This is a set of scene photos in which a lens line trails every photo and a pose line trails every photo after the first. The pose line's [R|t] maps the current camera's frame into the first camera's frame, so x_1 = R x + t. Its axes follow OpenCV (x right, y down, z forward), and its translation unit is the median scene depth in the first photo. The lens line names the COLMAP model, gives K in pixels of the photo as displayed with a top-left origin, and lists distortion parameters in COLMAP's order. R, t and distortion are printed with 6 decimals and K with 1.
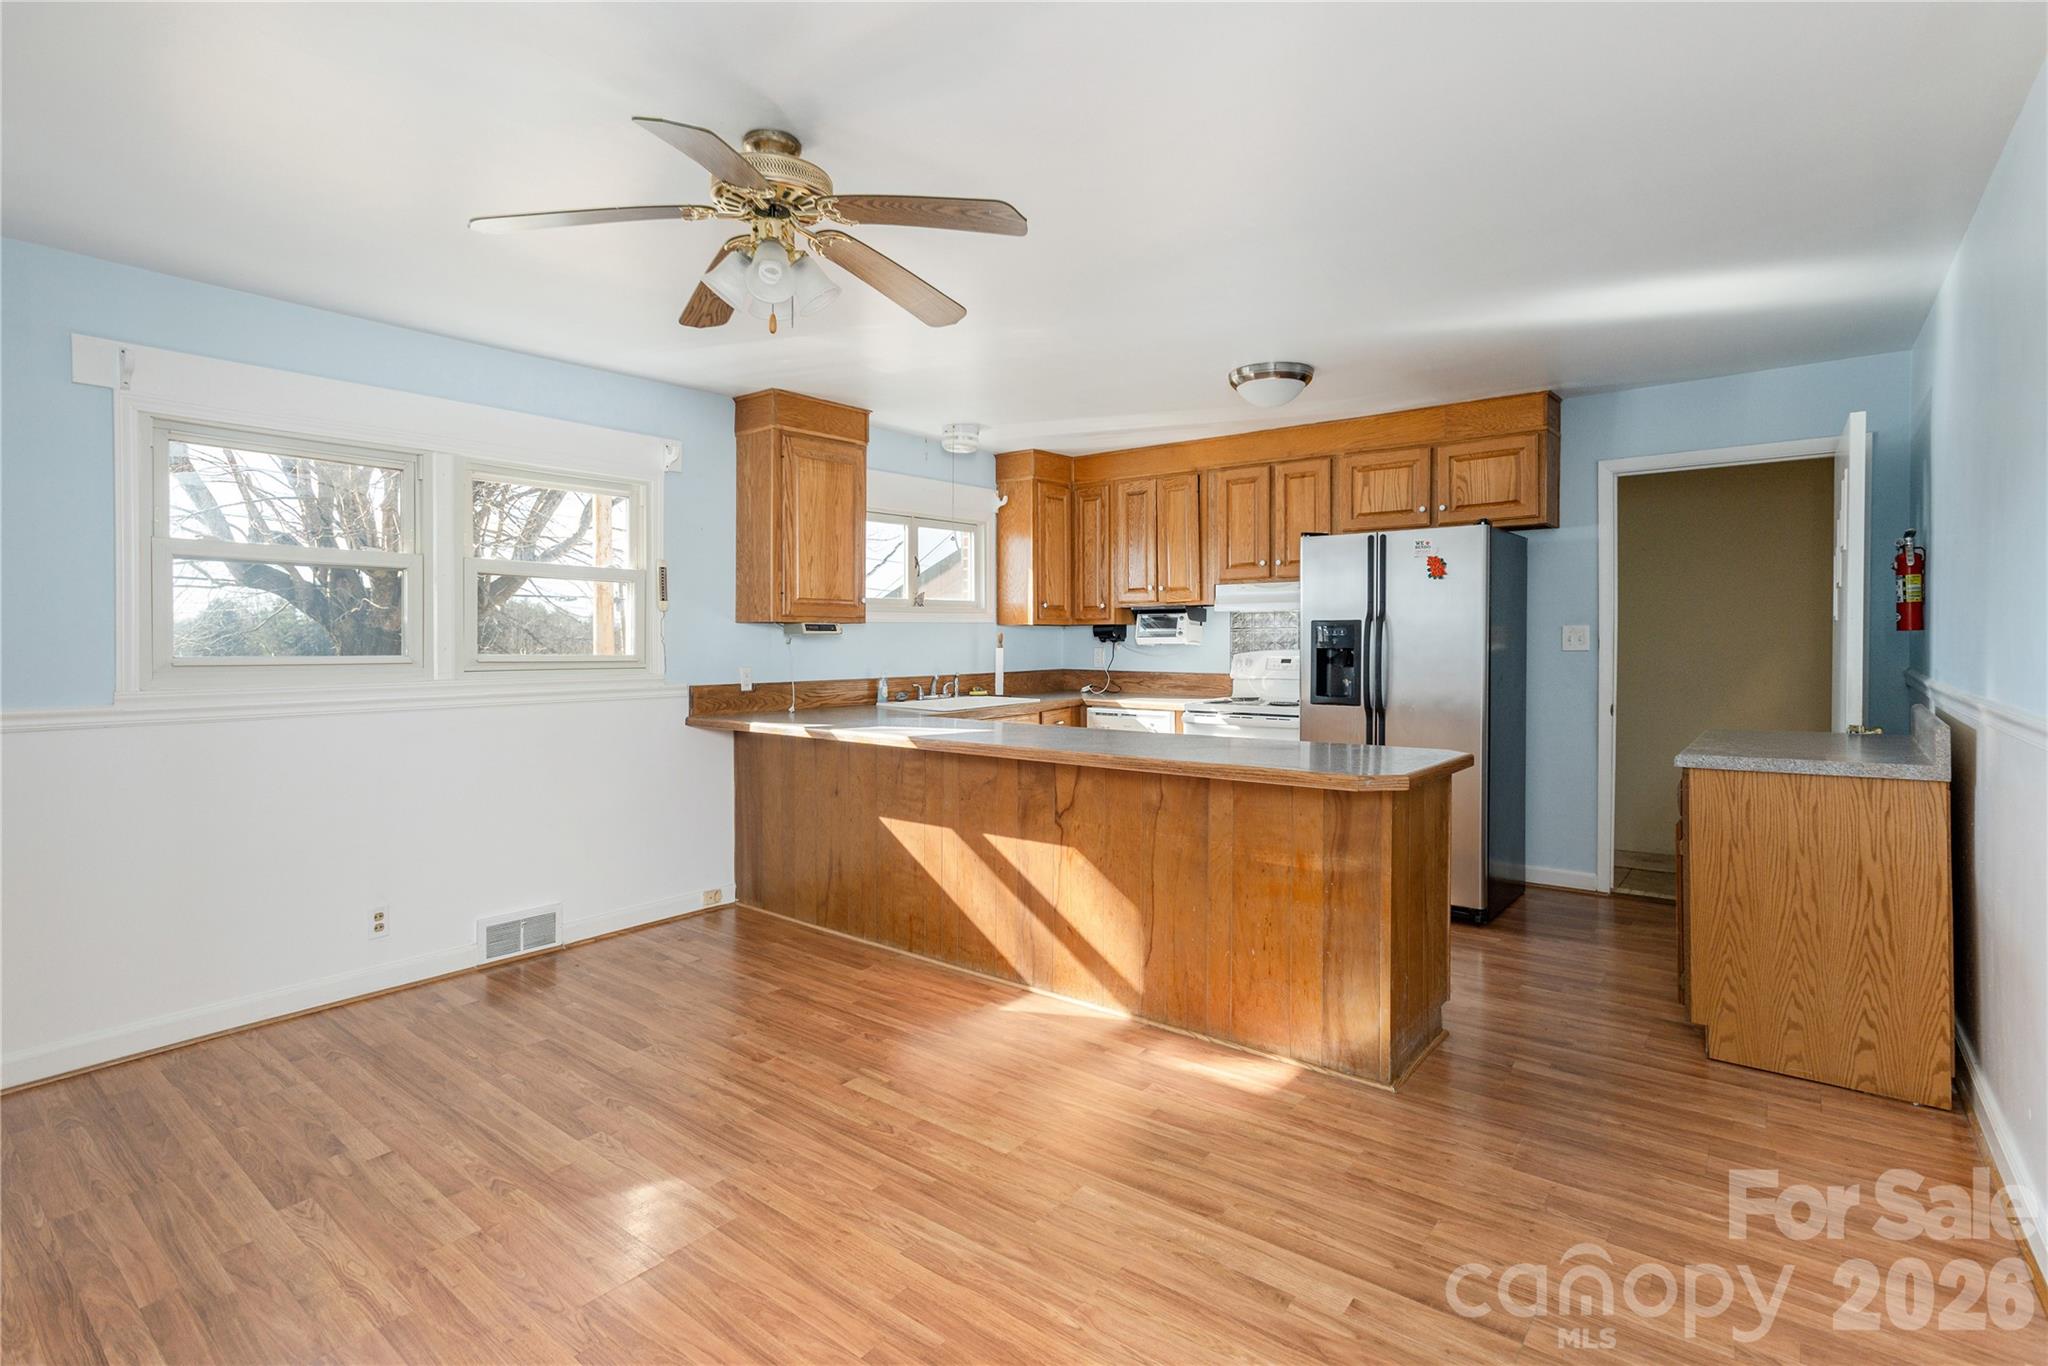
lens RADIAL K [[984.2, 0, 1024.3], [0, 984.2, 674.3], [0, 0, 1]] dist [-0.001041, -0.000004]
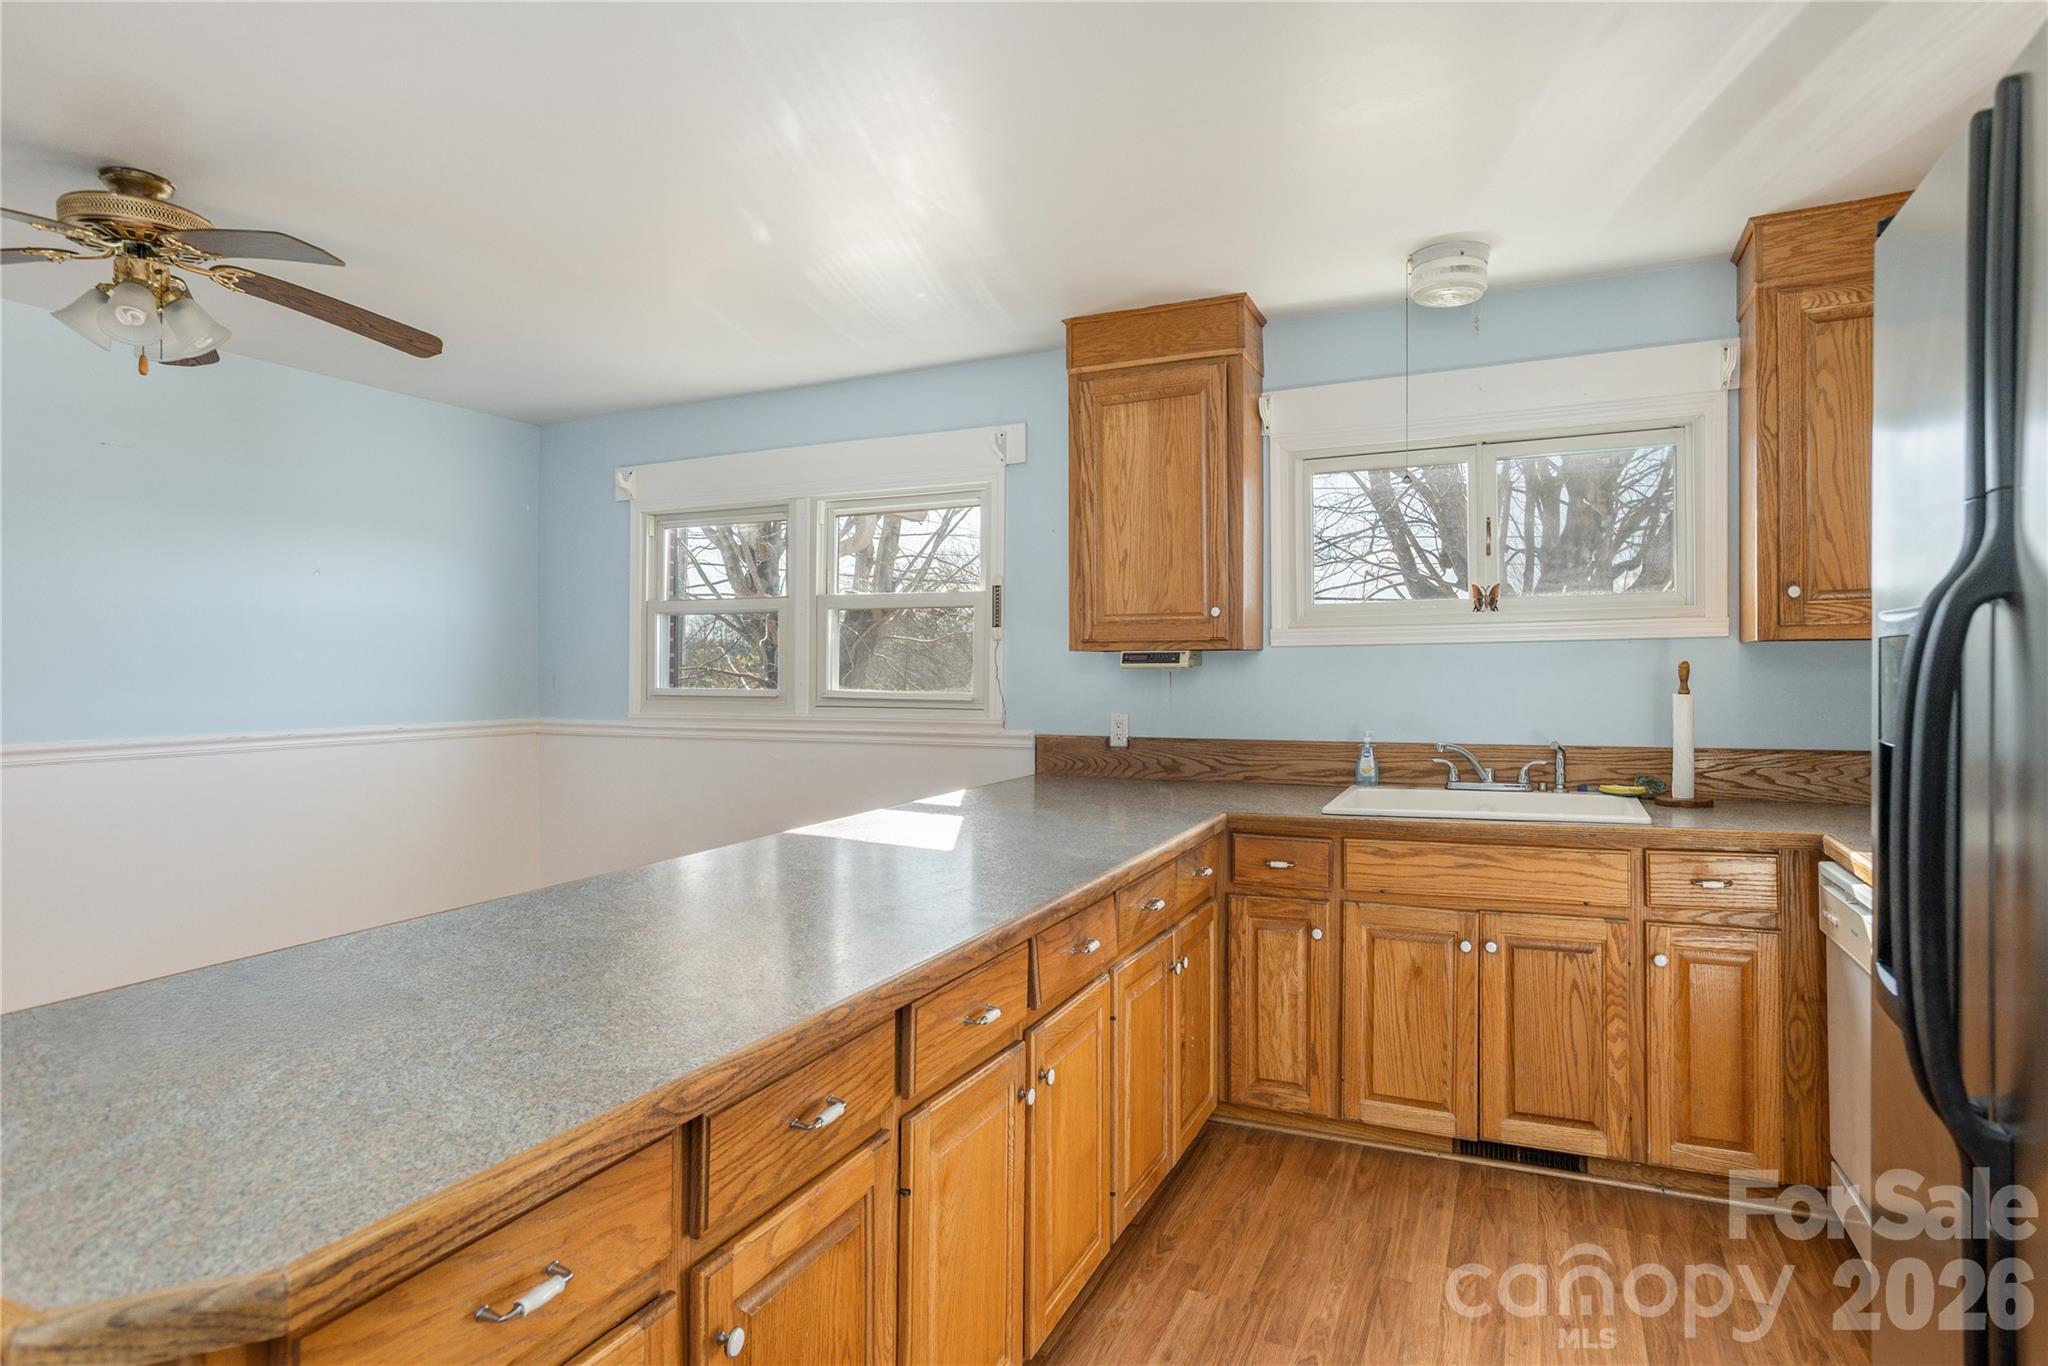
lens RADIAL K [[1080.9, 0, 1023.7], [0, 1080.9, 660.4], [0, 0, 1]] dist [-0.001209, -0.000387]
pose [[0.246223, 0.002173, -0.969211, 0.458679], [-0.022885, 0.999732, -0.003573, -0.041174], [0.968943, 0.023060, 0.246207, 0.740263]]
